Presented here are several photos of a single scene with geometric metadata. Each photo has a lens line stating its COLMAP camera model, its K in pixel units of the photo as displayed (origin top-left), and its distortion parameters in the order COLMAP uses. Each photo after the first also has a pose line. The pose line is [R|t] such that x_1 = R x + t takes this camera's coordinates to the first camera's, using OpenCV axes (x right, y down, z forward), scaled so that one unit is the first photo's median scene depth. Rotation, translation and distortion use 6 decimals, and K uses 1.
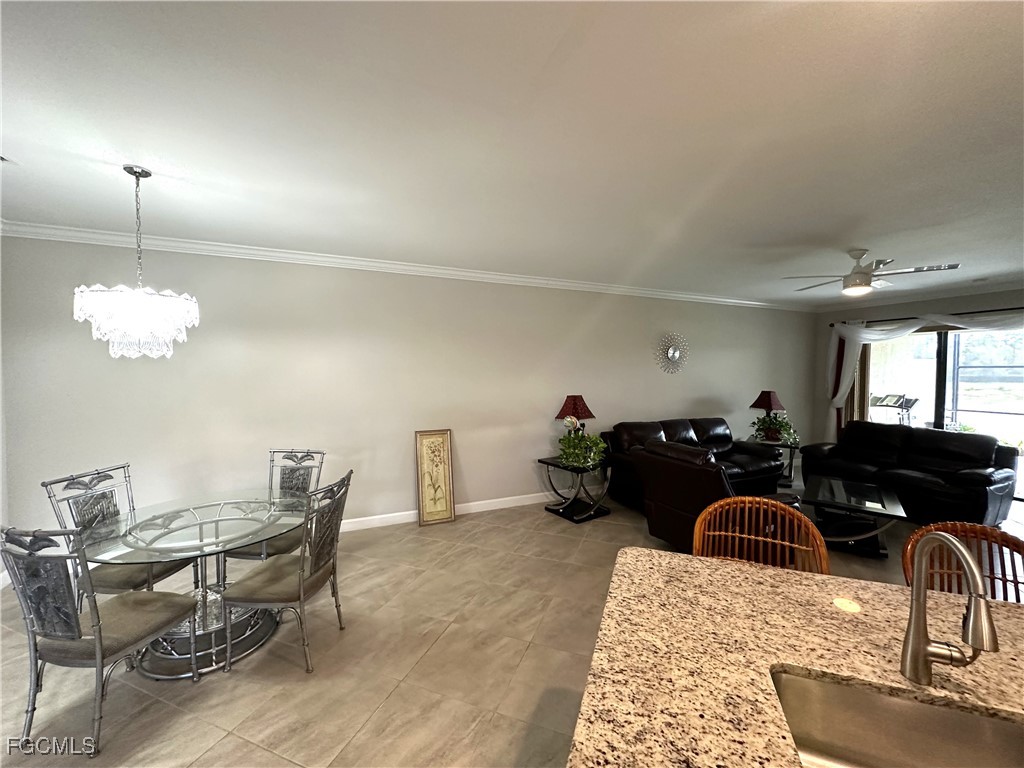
lens RADIAL K [[407.7, 0, 511.0], [0, 407.7, 384.0], [0, 0, 1]] dist [-0.003058, 0.000206]
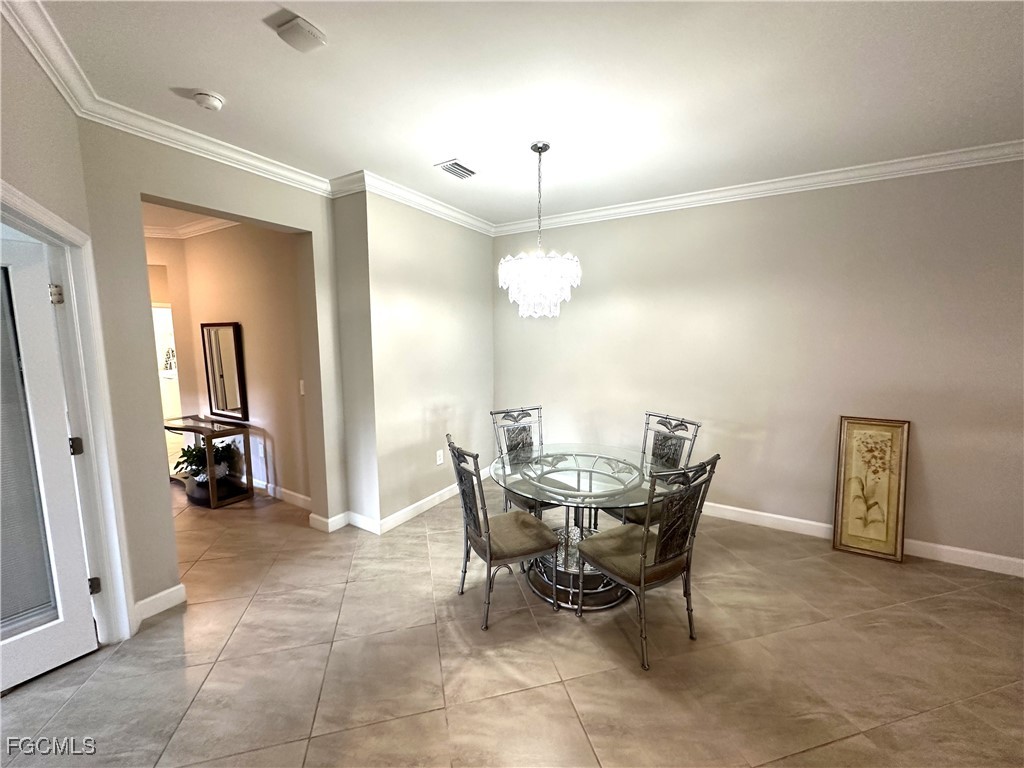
lens RADIAL K [[407.7, 0, 511.0], [0, 407.7, 384.0], [0, 0, 1]] dist [-0.003058, 0.000206]
pose [[0.579812, 0.094327, -0.809271, -0.005459], [-0.023725, 0.994809, 0.098956, 0.010279], [0.814405, -0.038176, 0.579040, 0.237209]]
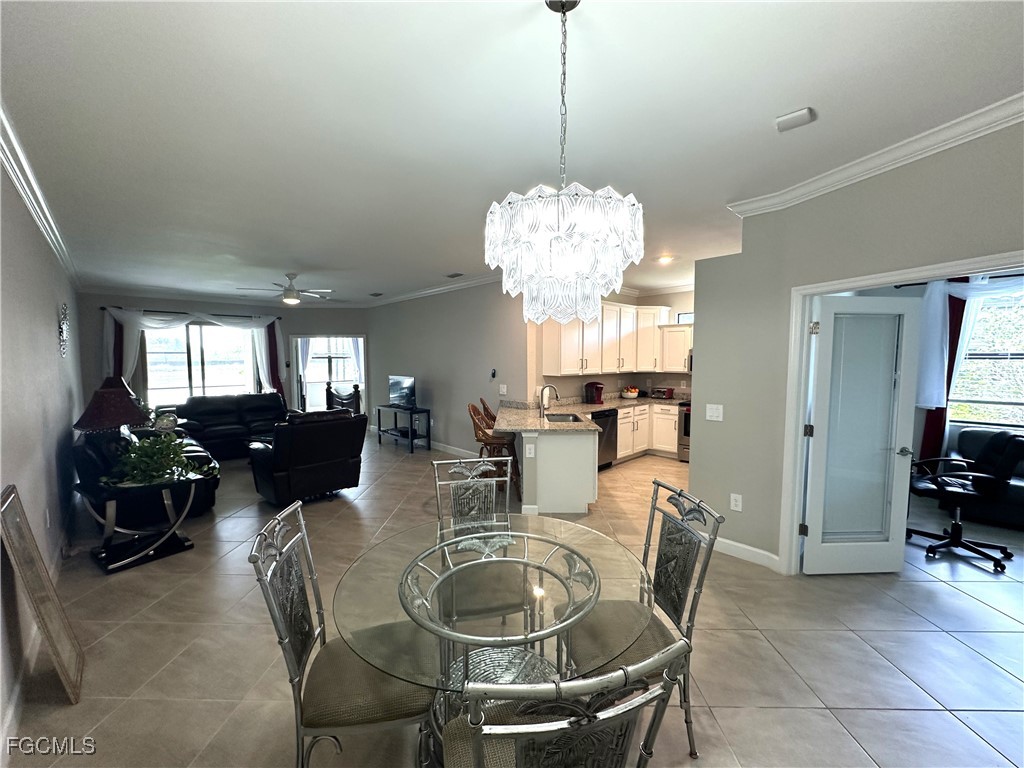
lens RADIAL K [[407.7, 0, 511.0], [0, 407.7, 384.0], [0, 0, 1]] dist [-0.003058, 0.000206]
pose [[-0.342529, -0.061773, 0.937474, -1.293892], [0.032514, 0.996459, 0.077539, -0.019774], [-0.938944, 0.057041, -0.339308, 1.144046]]
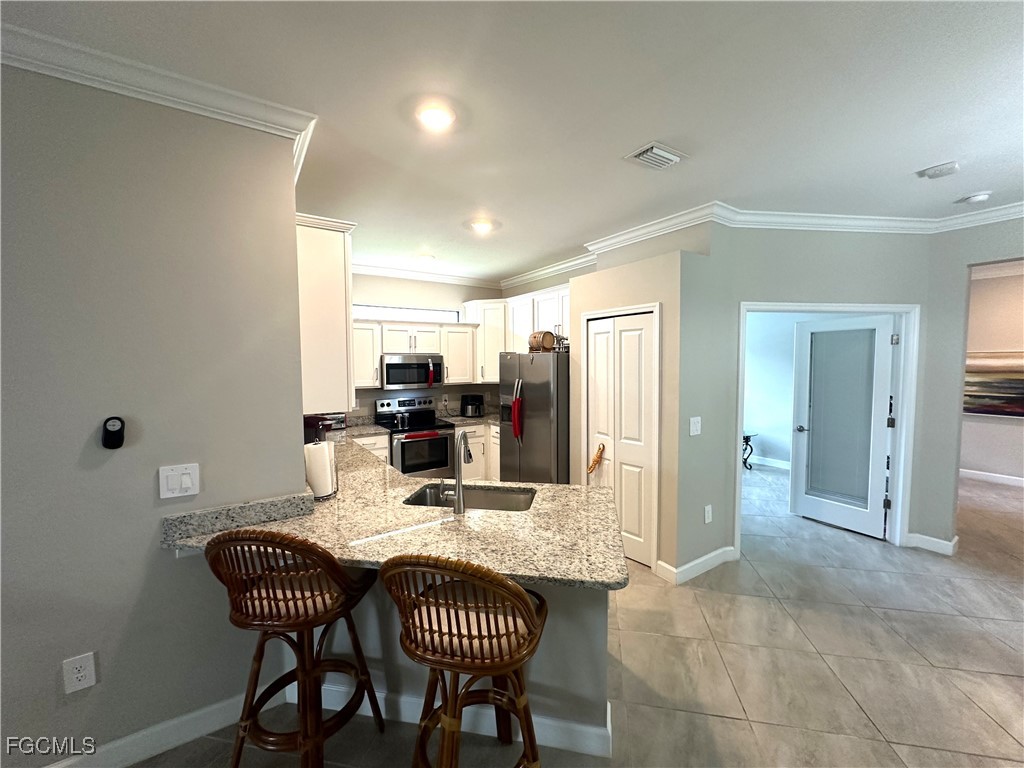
lens RADIAL K [[410.5, 0, 512.0], [0, 410.5, 384.0], [0, 0, 1]] dist [0.000941, 0.000302]
pose [[-0.985318, 0.015827, -0.169995, 0.419767], [0.000979, 0.996201, 0.087079, -0.031101], [0.170727, 0.085634, -0.981590, 1.159321]]
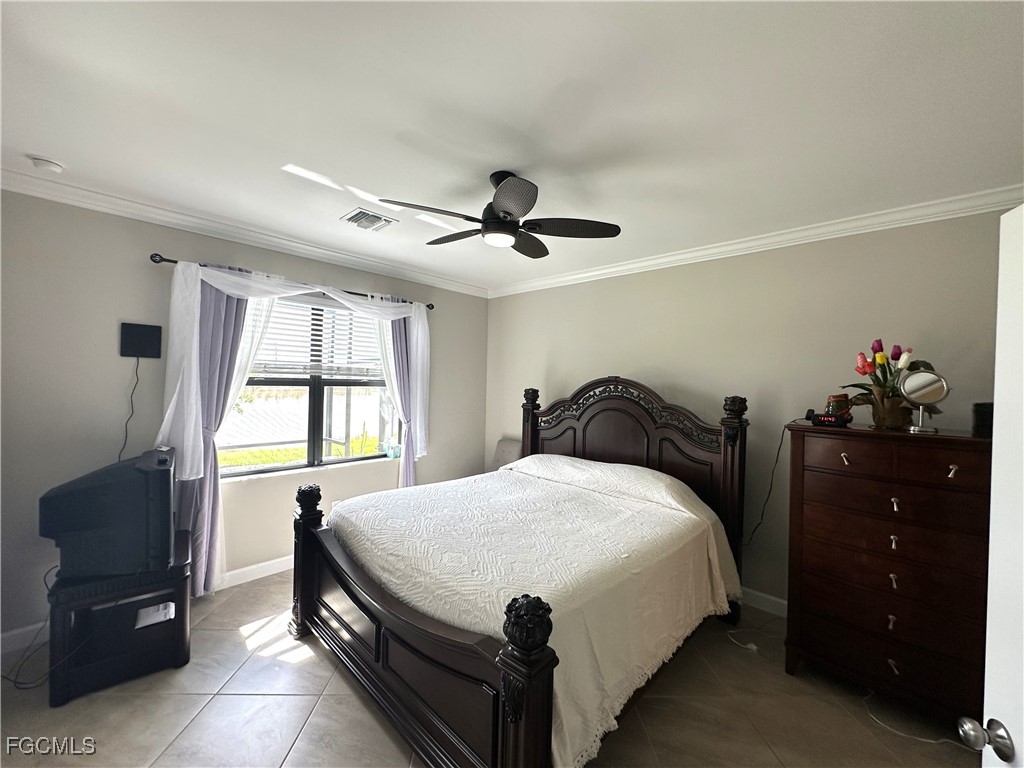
lens RADIAL K [[410.5, 0, 512.0], [0, 410.5, 384.0], [0, 0, 1]] dist [0.000941, 0.000302]
pose [[-0.389902, -0.016106, 0.920715, 2.477782], [0.005888, 0.999783, 0.019983, -0.042356], [-0.920838, 0.013213, -0.389723, 1.436420]]
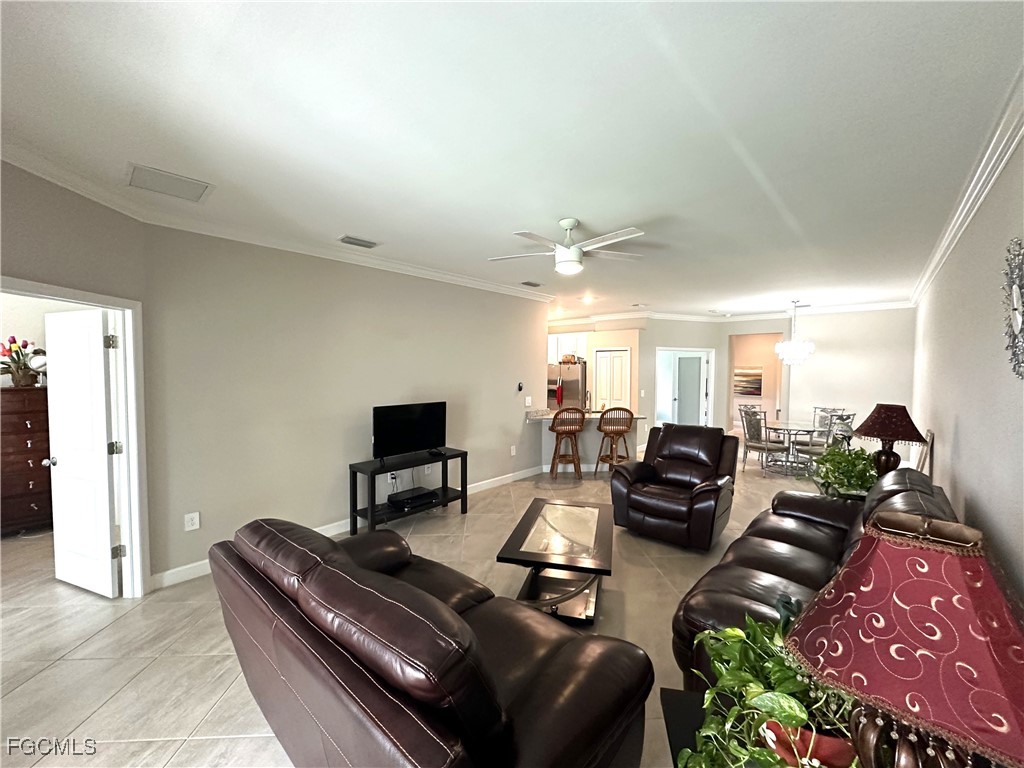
lens RADIAL K [[407.7, 0, 511.0], [0, 407.7, 384.0], [0, 0, 1]] dist [-0.003058, 0.000206]
pose [[-0.910876, 0.011166, -0.412528, 1.916867], [-0.018803, 0.997473, 0.068516, -0.076233], [0.412251, 0.070166, -0.908364, 2.524496]]
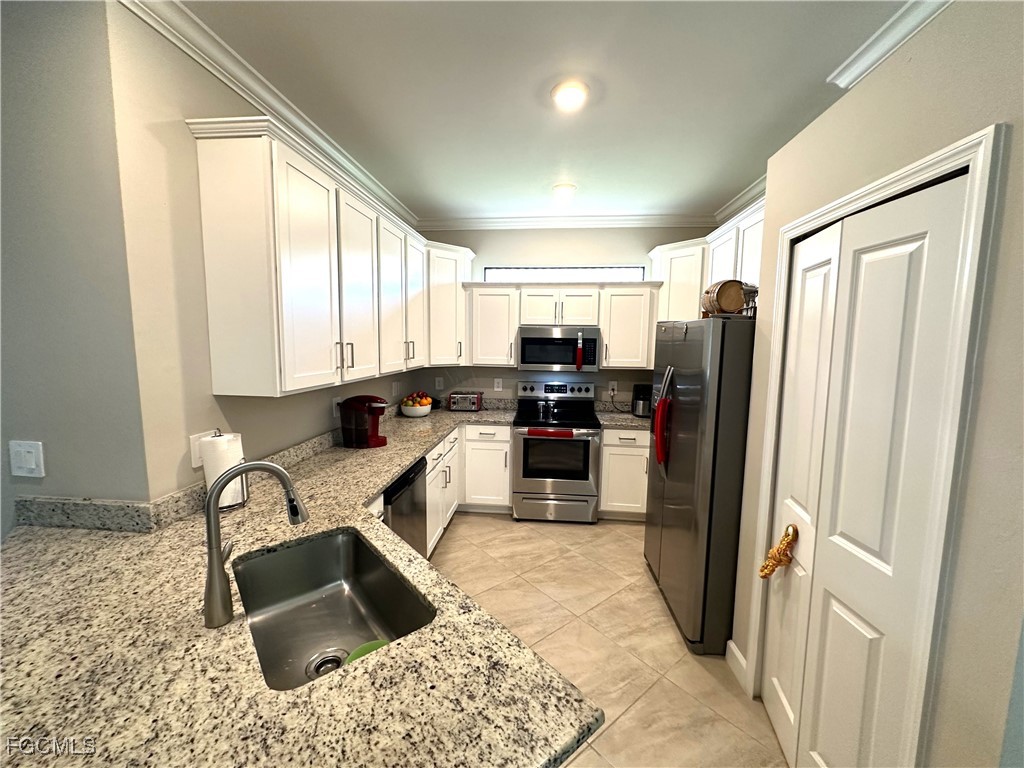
lens RADIAL K [[407.7, 0, 511.0], [0, 407.7, 384.0], [0, 0, 1]] dist [-0.003058, 0.000206]
pose [[-0.868333, -0.064594, 0.491757, -0.033708], [0.003334, 0.990701, 0.136020, 0.002205], [-0.495970, 0.119750, -0.860043, 0.561266]]
